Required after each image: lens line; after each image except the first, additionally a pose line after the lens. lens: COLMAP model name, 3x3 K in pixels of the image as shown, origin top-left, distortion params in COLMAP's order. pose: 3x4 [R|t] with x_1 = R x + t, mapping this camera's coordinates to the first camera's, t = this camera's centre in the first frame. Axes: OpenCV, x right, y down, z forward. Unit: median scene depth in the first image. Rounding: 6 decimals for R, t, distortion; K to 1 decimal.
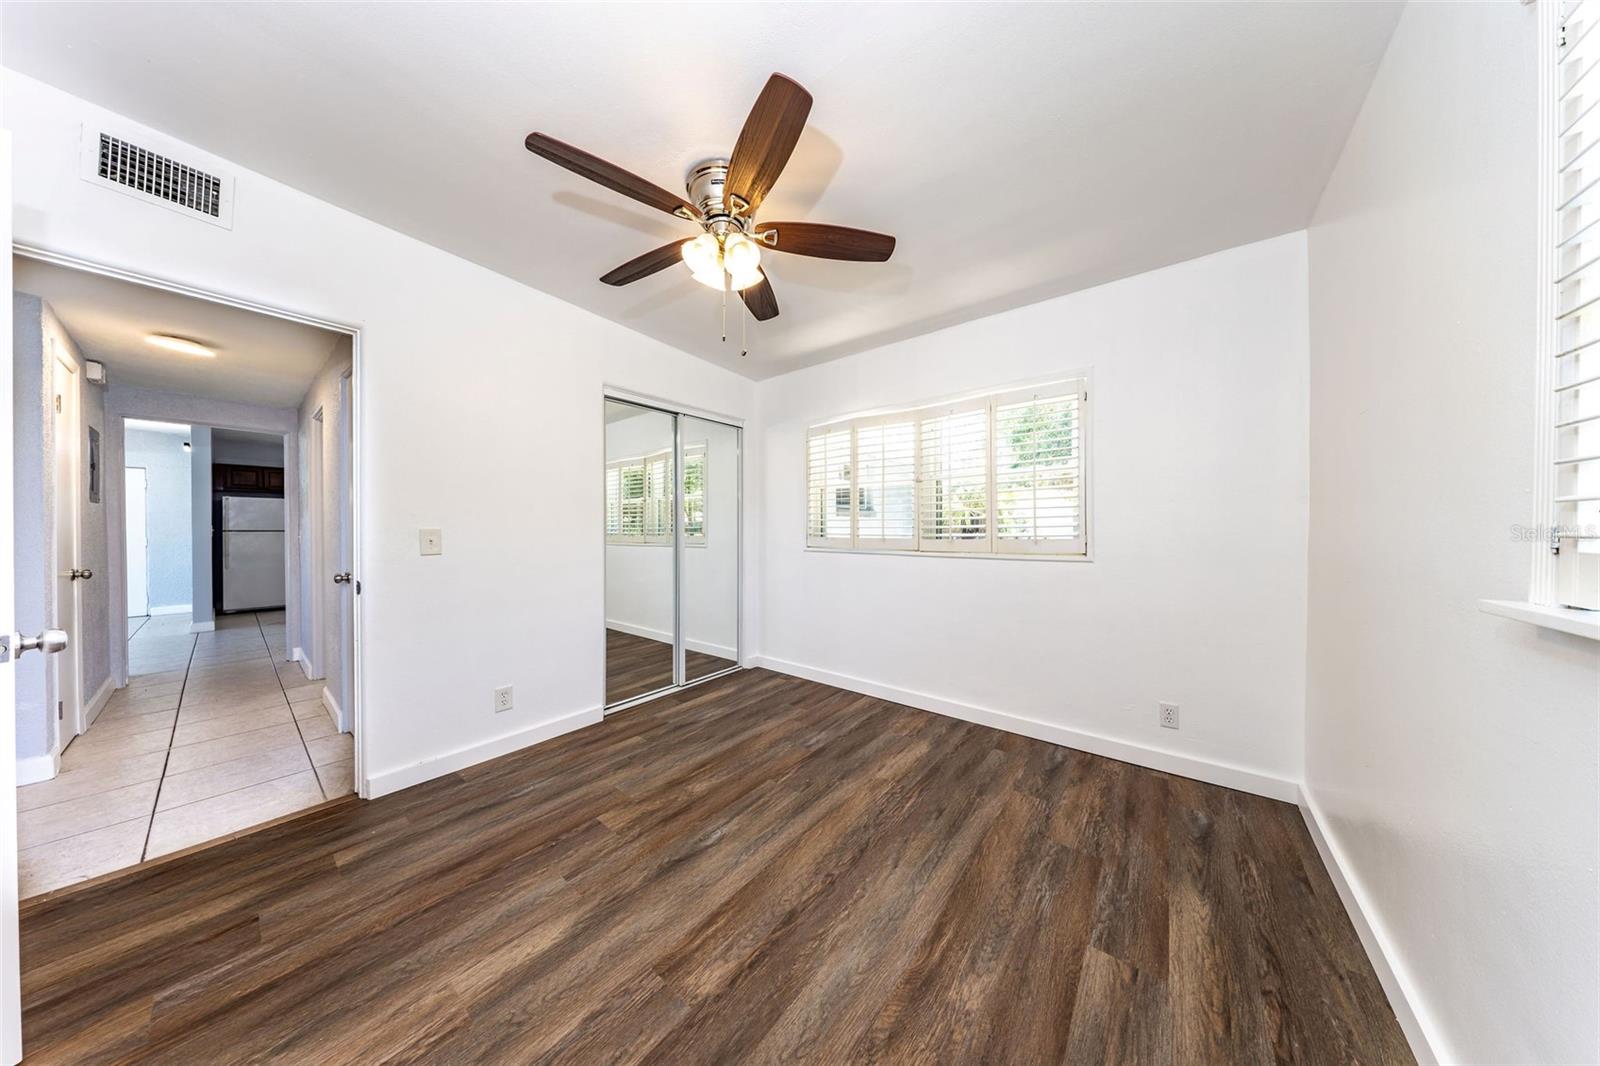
lens RADIAL K [[461.7, 0, 804.4], [0, 461.7, 533.0], [0, 0, 1]] dist [-0.000084, -0.000115]
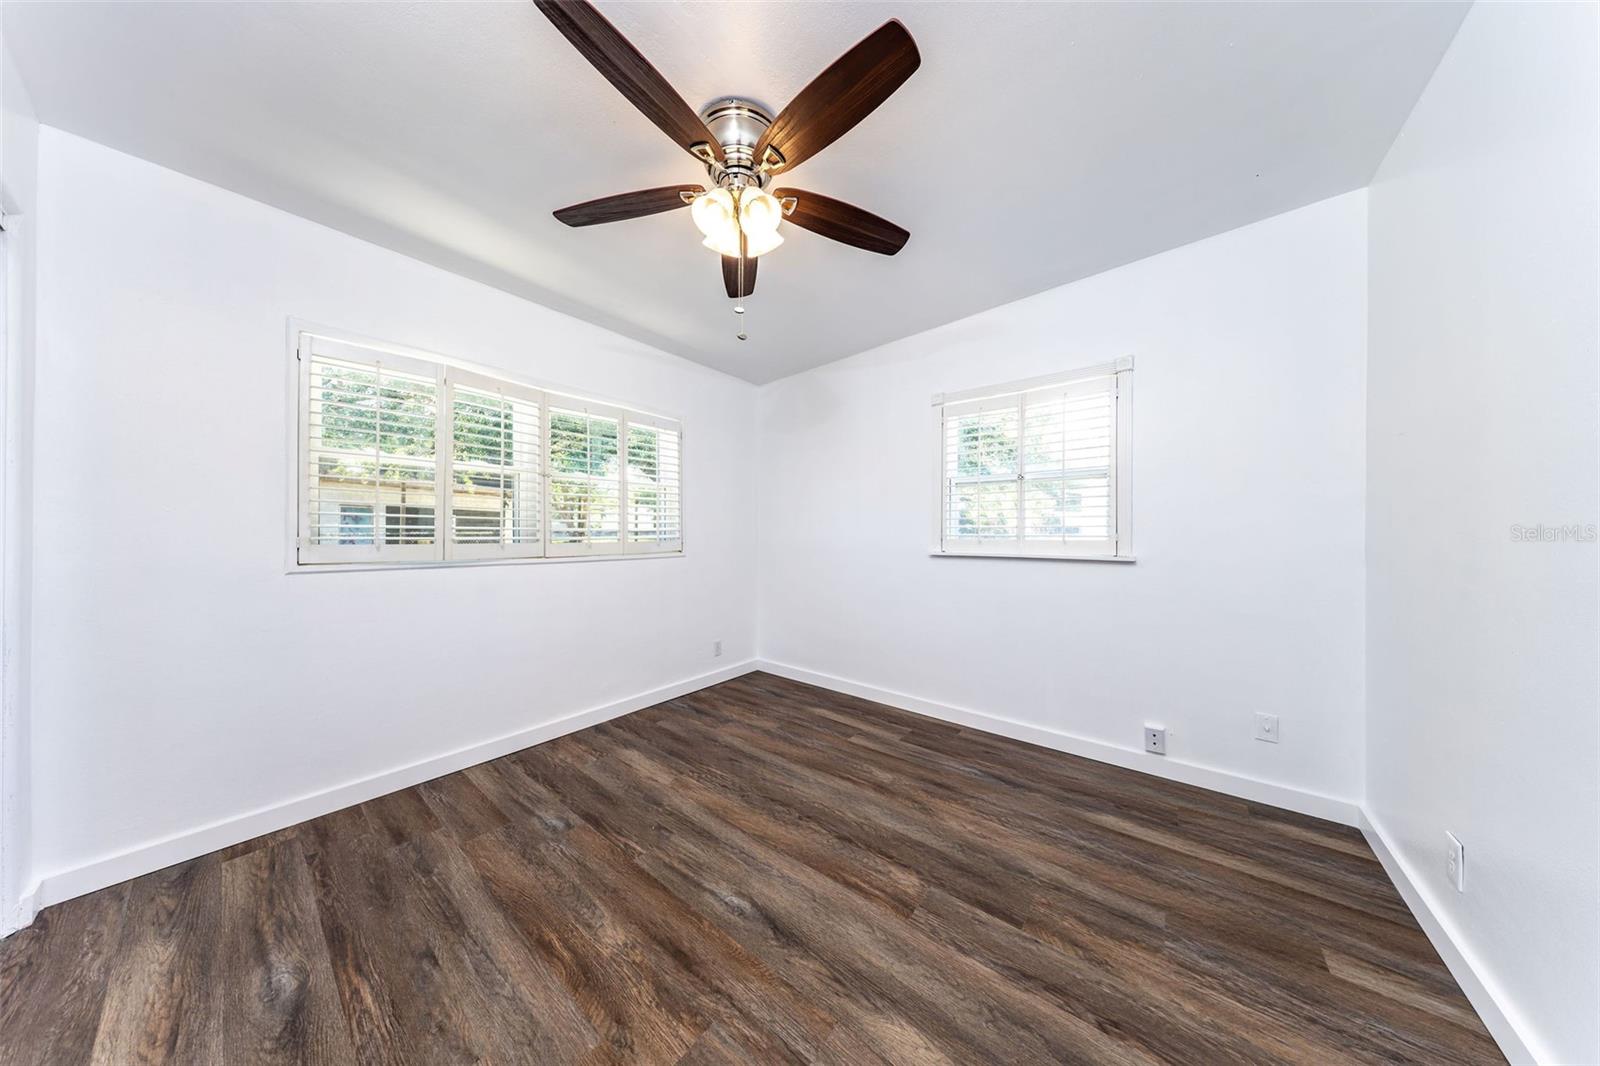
lens RADIAL K [[461.7, 0, 804.4], [0, 461.7, 533.0], [0, 0, 1]] dist [-0.000084, -0.000115]
pose [[0.007086, -0.004360, 0.999965, -0.956854], [0.013796, 0.999896, 0.004262, -0.004804], [-0.999880, 0.013766, 0.007146, 0.811500]]
